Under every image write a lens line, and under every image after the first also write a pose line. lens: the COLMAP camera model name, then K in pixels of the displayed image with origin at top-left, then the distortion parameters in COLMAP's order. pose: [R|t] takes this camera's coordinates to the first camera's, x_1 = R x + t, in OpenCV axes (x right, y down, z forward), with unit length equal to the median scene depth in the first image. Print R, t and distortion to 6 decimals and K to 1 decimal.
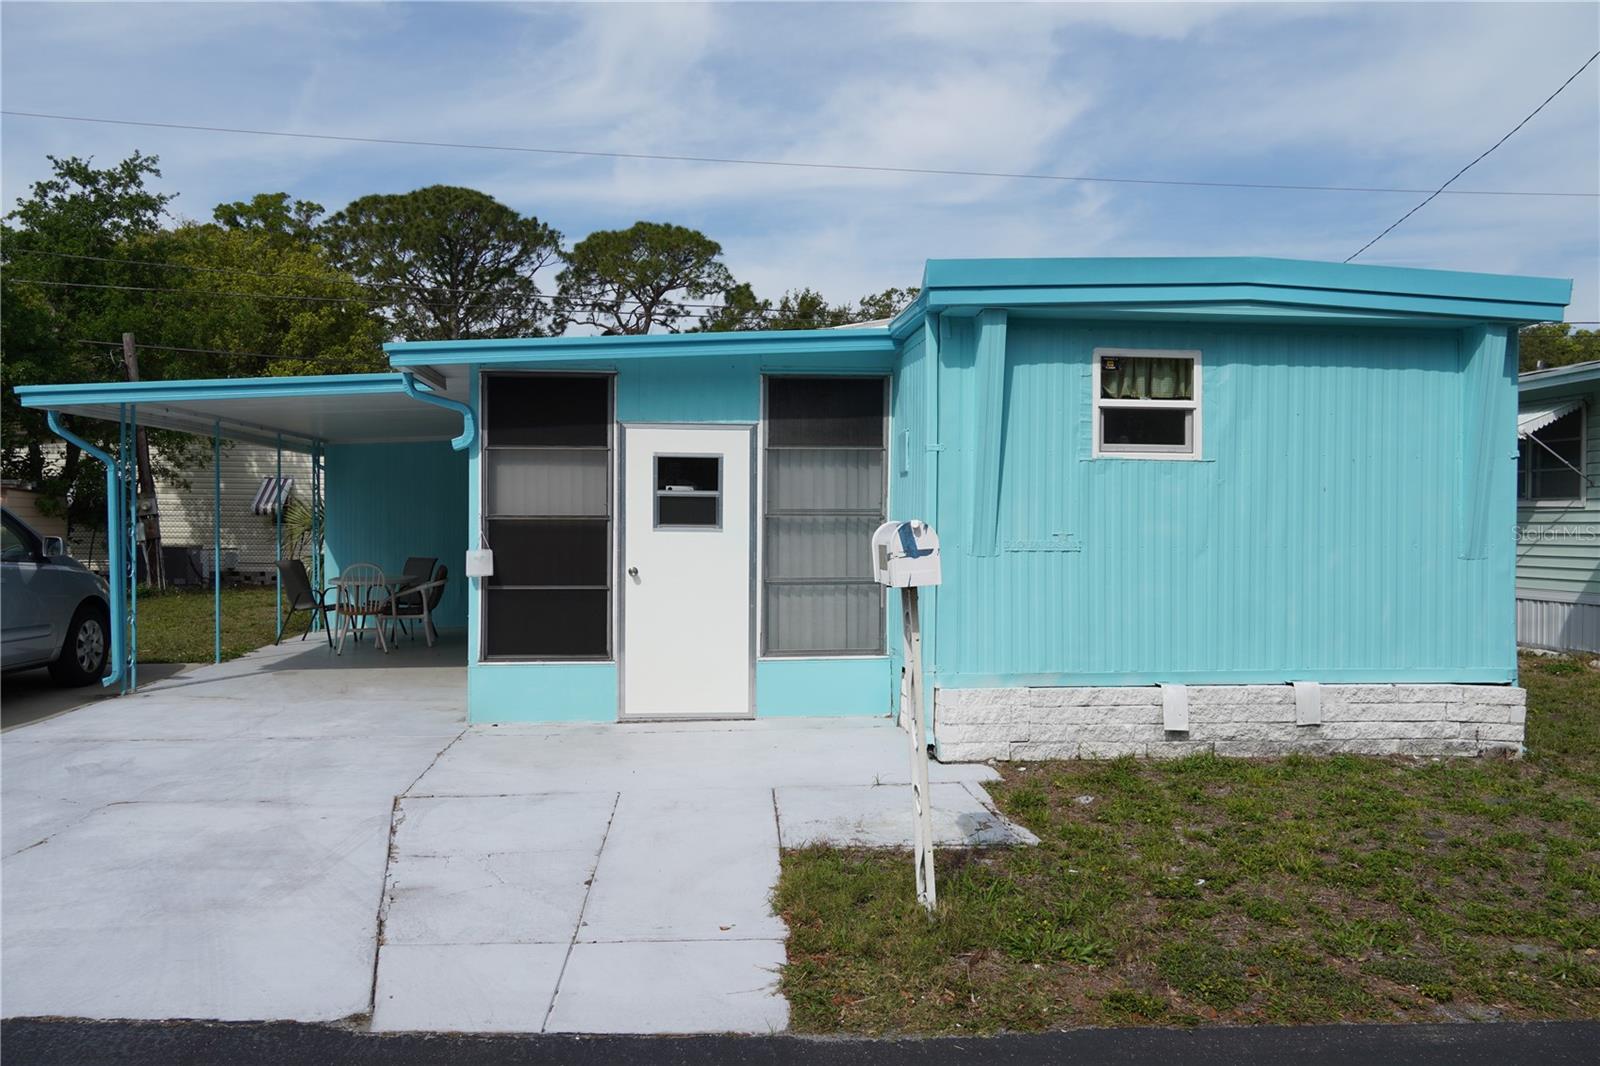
lens RADIAL K [[1198.7, 0, 800.0], [0, 1198.7, 533.0], [0, 0, 1]] dist [-0.045102, 0.058951]
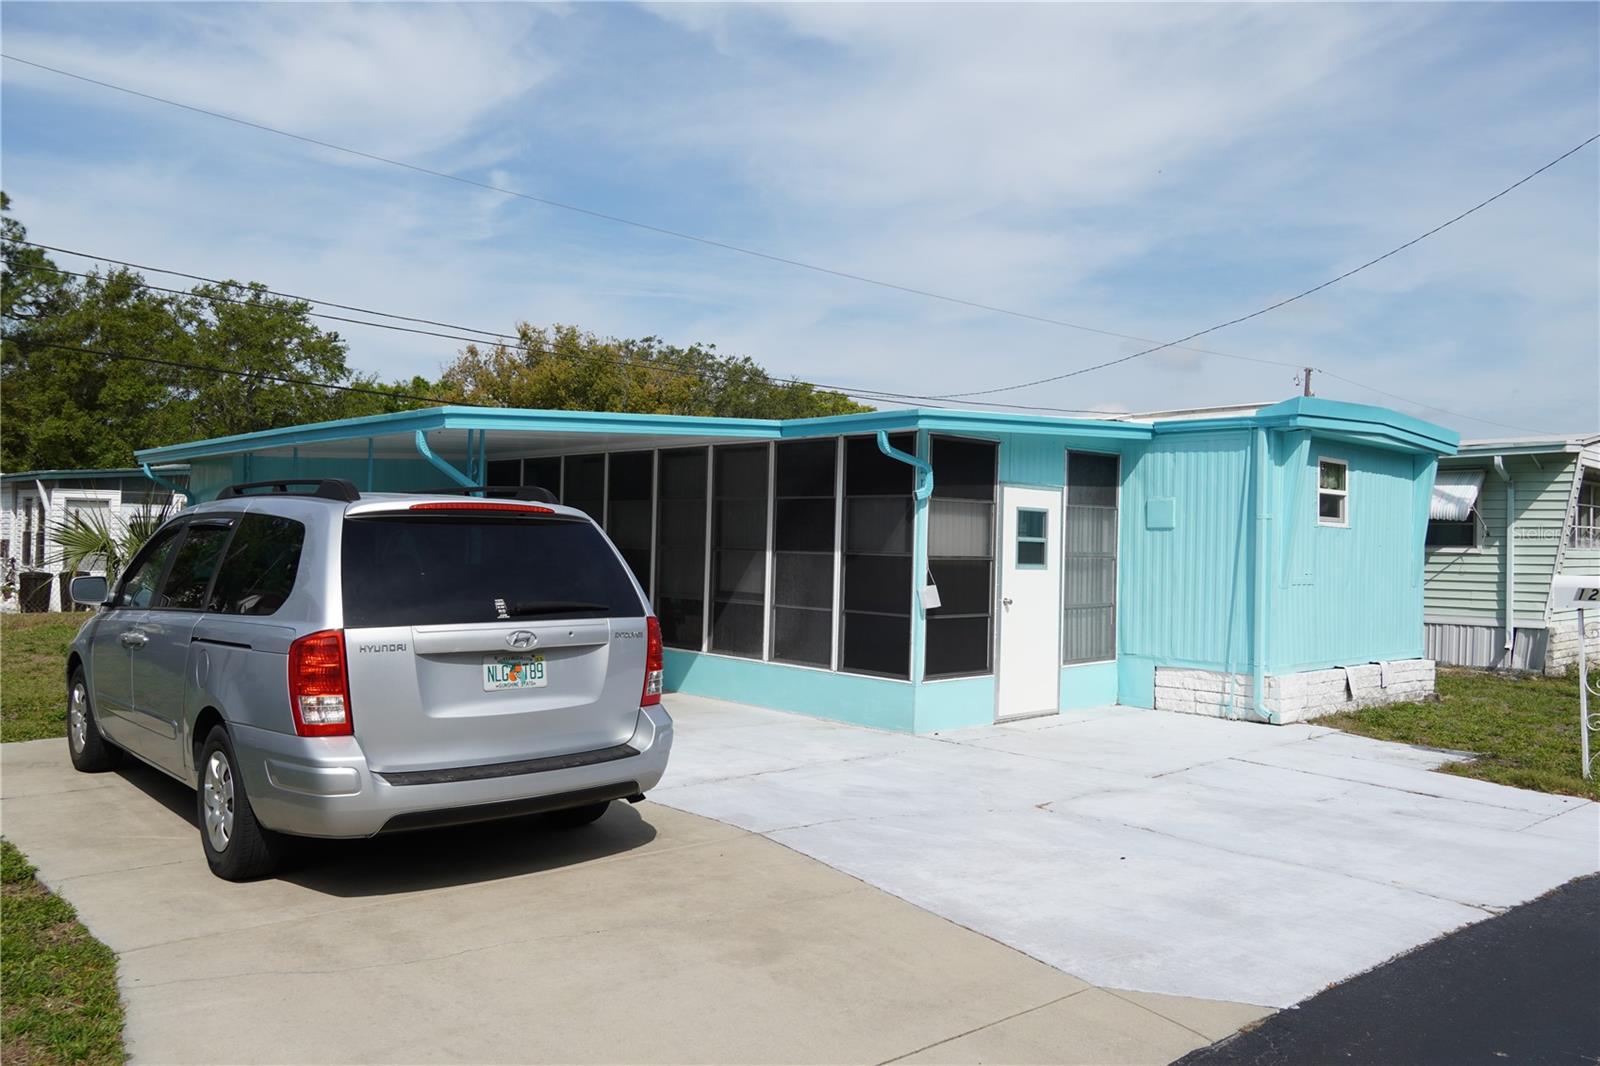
lens RADIAL K [[1198.7, 0, 800.0], [0, 1198.7, 533.0], [0, 0, 1]] dist [-0.045102, 0.058951]
pose [[0.800957, 0.018929, 0.598423, -1.220403], [-0.011491, 0.999802, -0.016246, -0.019141], [-0.598612, 0.006136, 0.801016, 0.144272]]
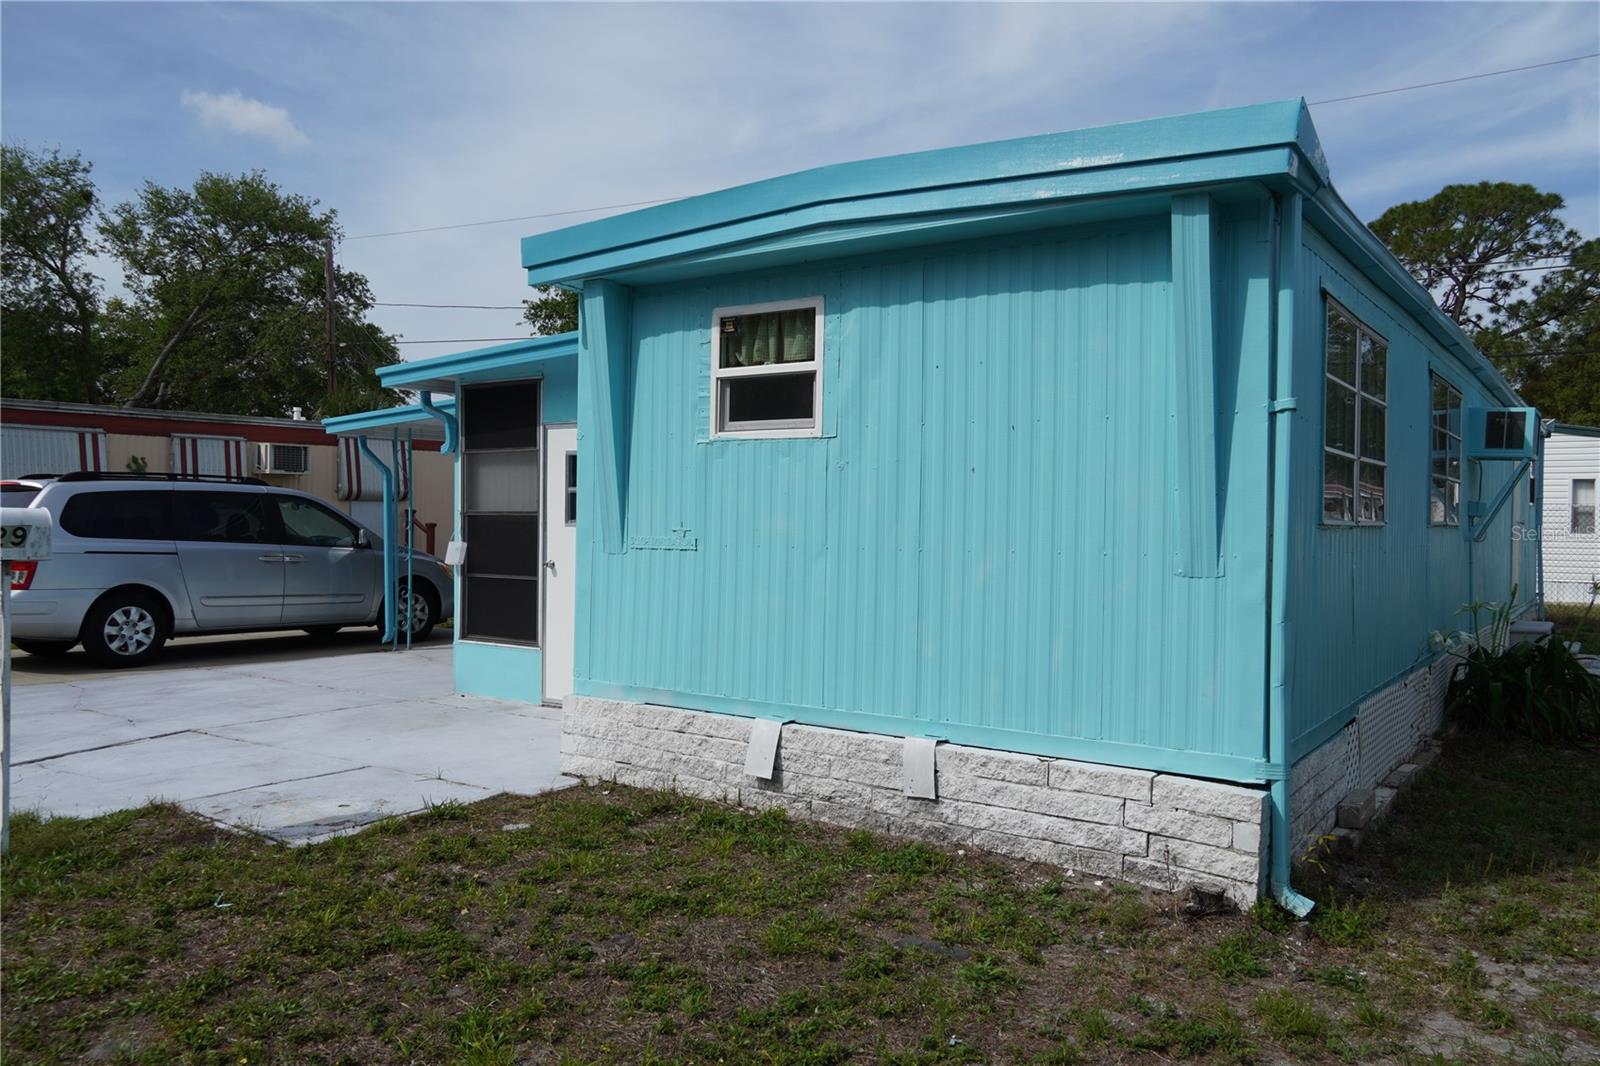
lens RADIAL K [[1198.7, 0, 800.0], [0, 1198.7, 533.0], [0, 0, 1]] dist [-0.045102, 0.058951]
pose [[0.755314, 0.010213, -0.655284, 0.827387], [-0.014344, 0.999897, -0.000950, 0.002661], [0.655207, 0.010117, 0.755382, 0.396306]]
